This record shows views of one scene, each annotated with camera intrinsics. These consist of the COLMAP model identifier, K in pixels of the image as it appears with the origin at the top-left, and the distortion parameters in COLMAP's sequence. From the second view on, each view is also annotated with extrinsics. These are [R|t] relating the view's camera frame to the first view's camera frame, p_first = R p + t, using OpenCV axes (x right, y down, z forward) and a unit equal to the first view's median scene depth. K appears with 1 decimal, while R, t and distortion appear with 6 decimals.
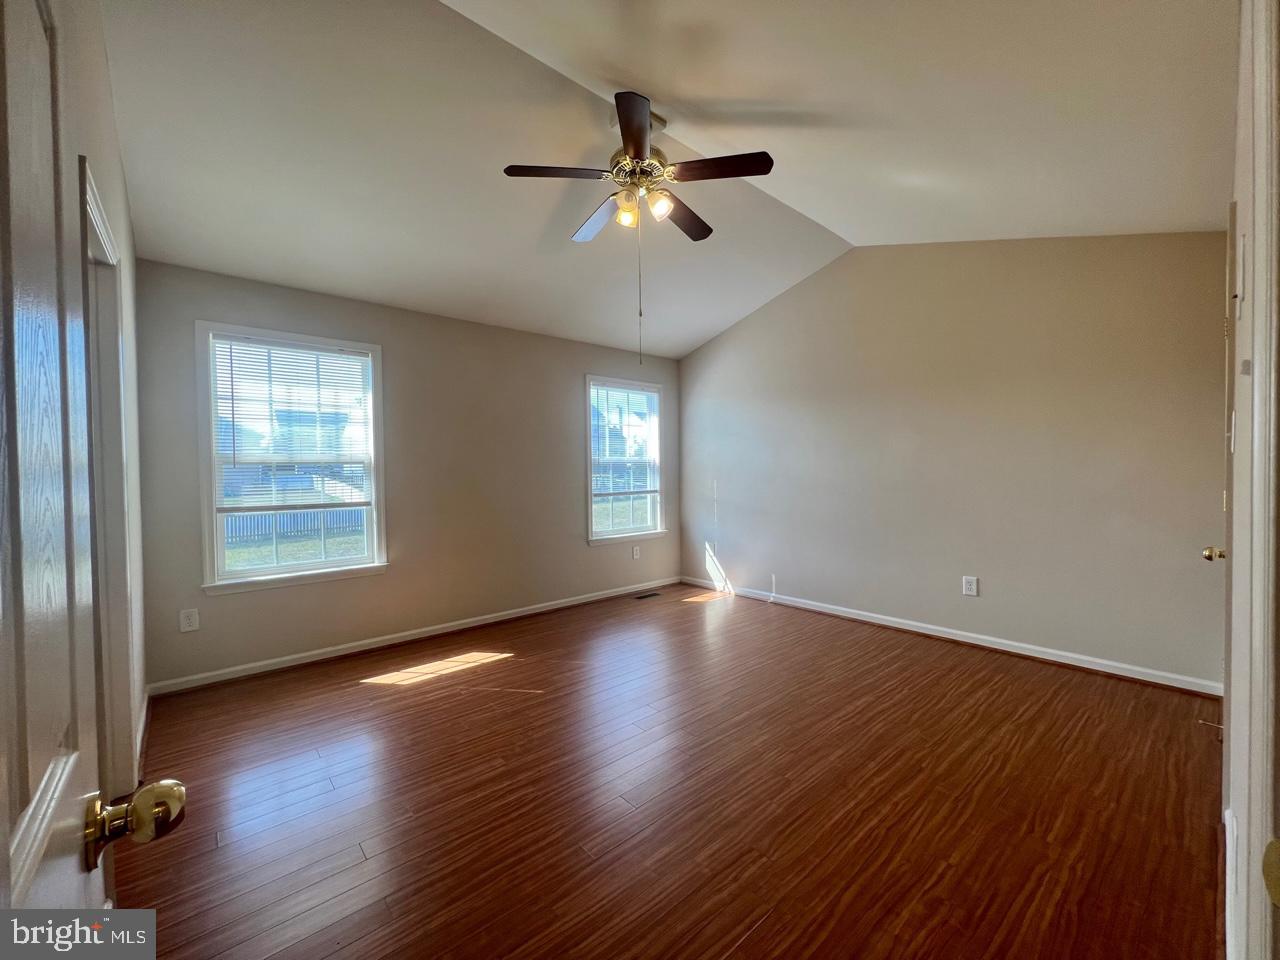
lens RADIAL K [[512.1, 0, 638.9], [0, 512.1, 476.5], [0, 0, 1]] dist [0.000263, -0.000035]
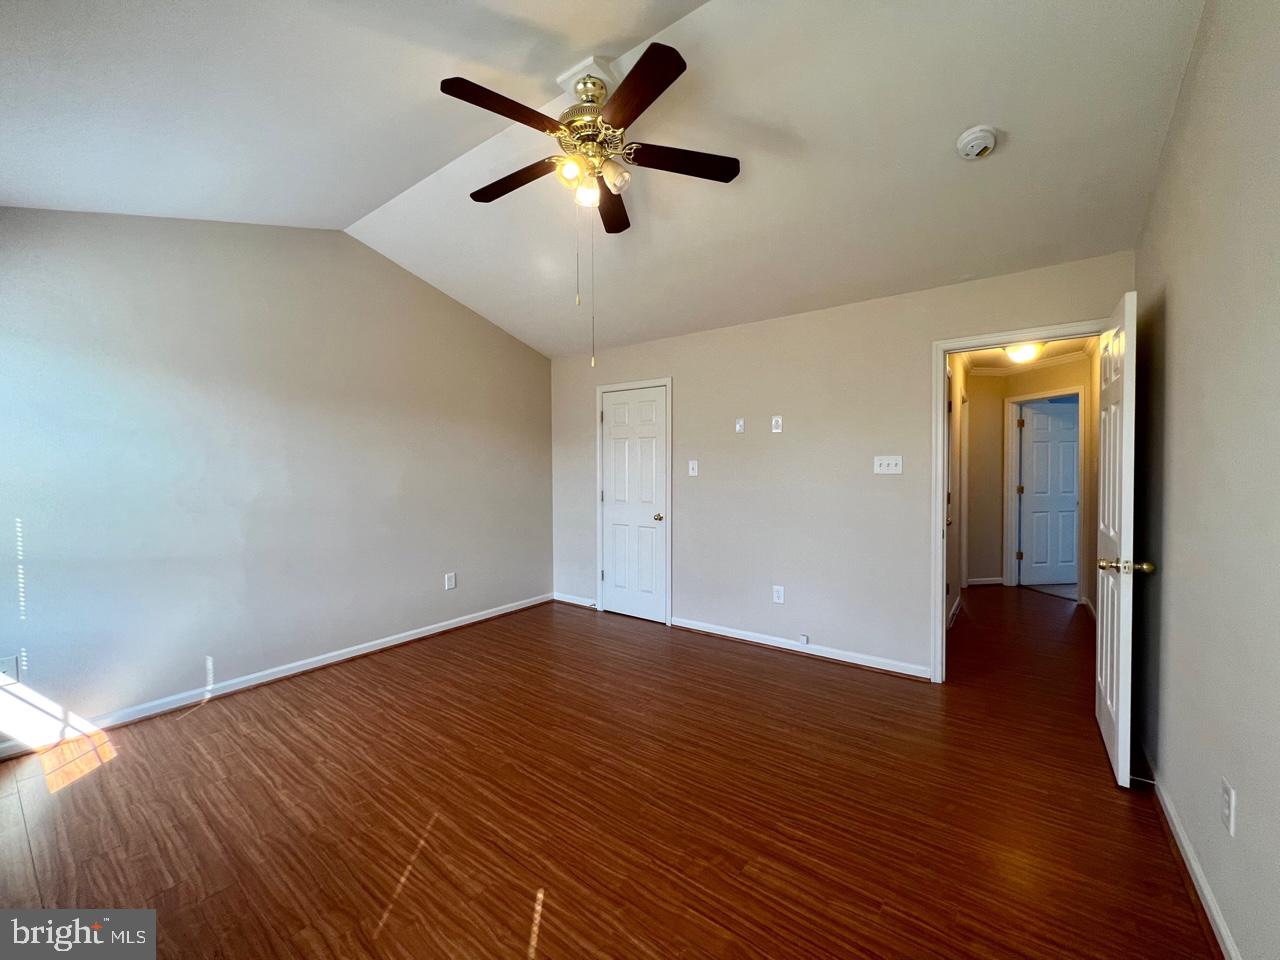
lens RADIAL K [[512.1, 0, 638.6], [0, 512.1, 478.8], [0, 0, 1]] dist [0.000263, -0.000035]
pose [[-0.214602, -0.005743, 0.976685, -0.674544], [0.015964, 0.999829, 0.009387, -0.032345], [-0.976571, 0.017606, -0.214474, 0.895640]]
